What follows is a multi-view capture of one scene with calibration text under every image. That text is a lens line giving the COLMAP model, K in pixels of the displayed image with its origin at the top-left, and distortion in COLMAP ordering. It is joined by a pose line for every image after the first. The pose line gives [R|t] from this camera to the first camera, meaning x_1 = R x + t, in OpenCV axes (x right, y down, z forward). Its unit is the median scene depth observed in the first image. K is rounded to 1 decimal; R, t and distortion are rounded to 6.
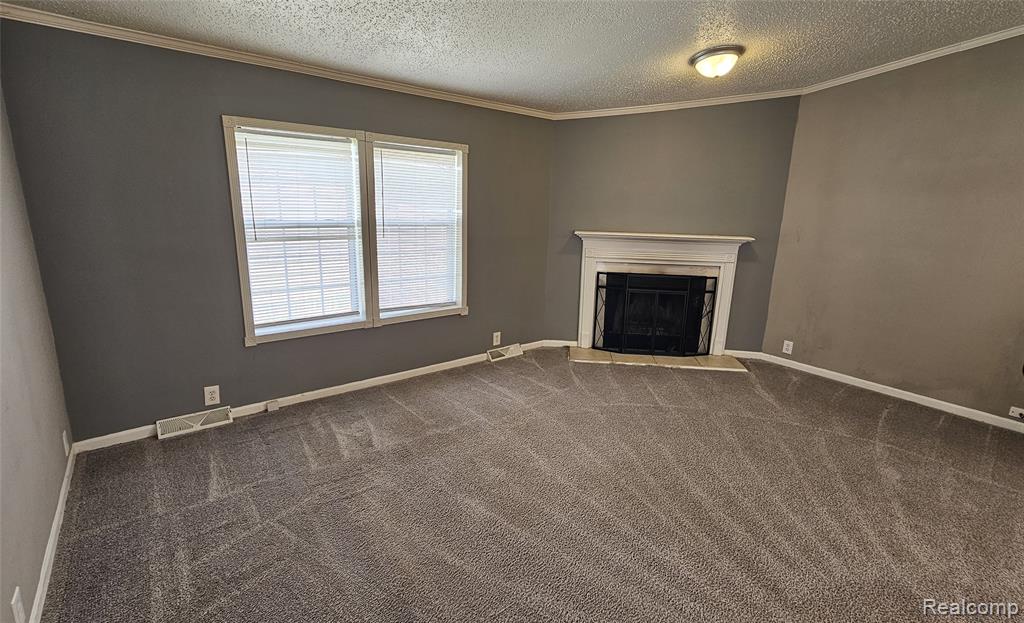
lens RADIAL K [[479.9, 0, 513.9], [0, 479.9, 298.6], [0, 0, 1]] dist [0.013234, 0.000095]
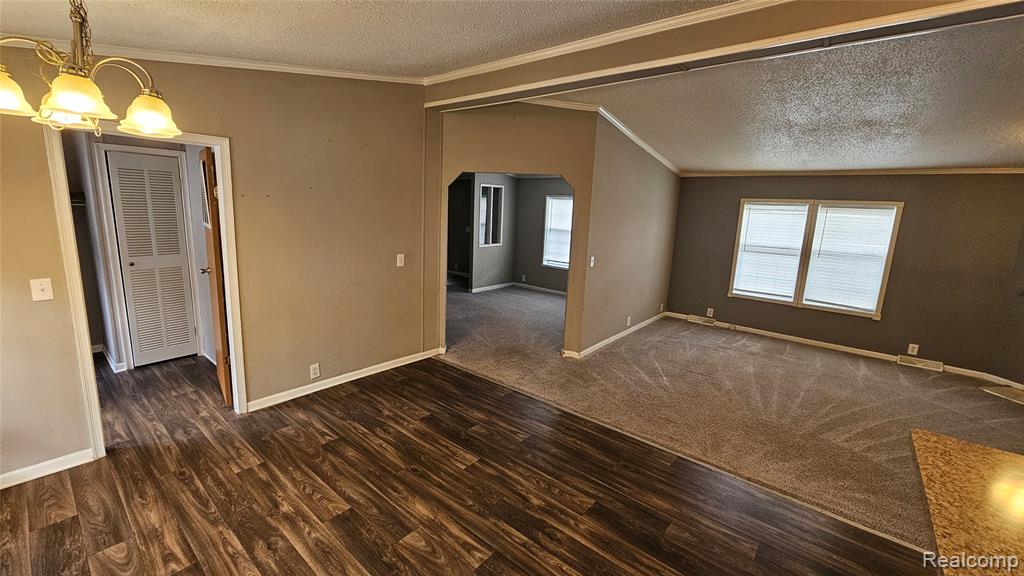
lens RADIAL K [[406.6, 0, 512.0], [0, 406.6, 288.0], [0, 0, 1]] dist [-0.033529, 0.000107]
pose [[0.199963, 0.158842, -0.966842, 0.807519], [-0.234851, 0.965776, 0.110095, 0.067881], [0.951241, 0.205049, 0.230424, -0.312109]]
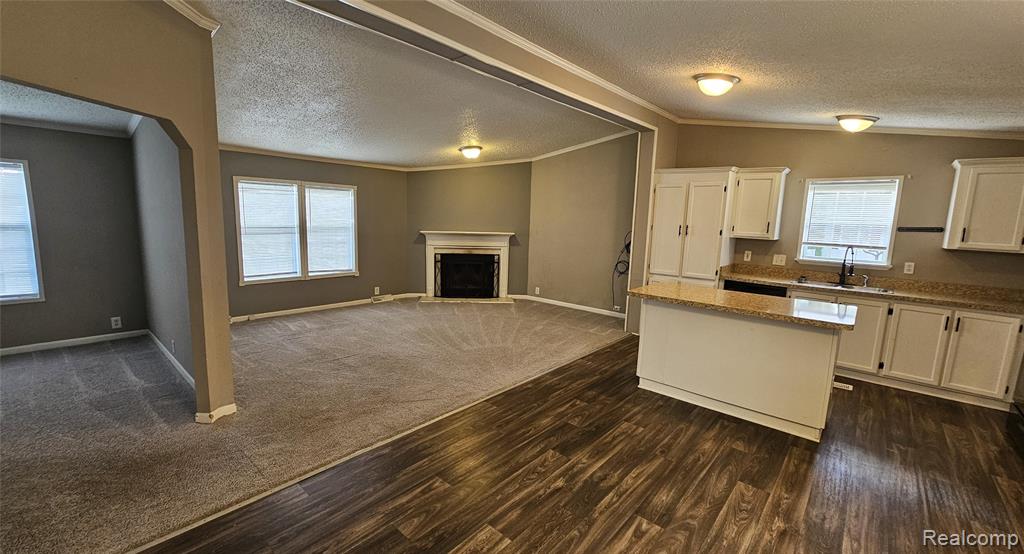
lens RADIAL K [[429.6, 0, 498.6], [0, 429.6, 266.7], [0, 0, 1]] dist [0.000622, -0.000055]
pose [[0.986768, -0.025159, 0.160175, 0.171976], [0.038364, 0.996065, -0.079892, 0.152619], [-0.157534, 0.084980, 0.983850, -0.714116]]
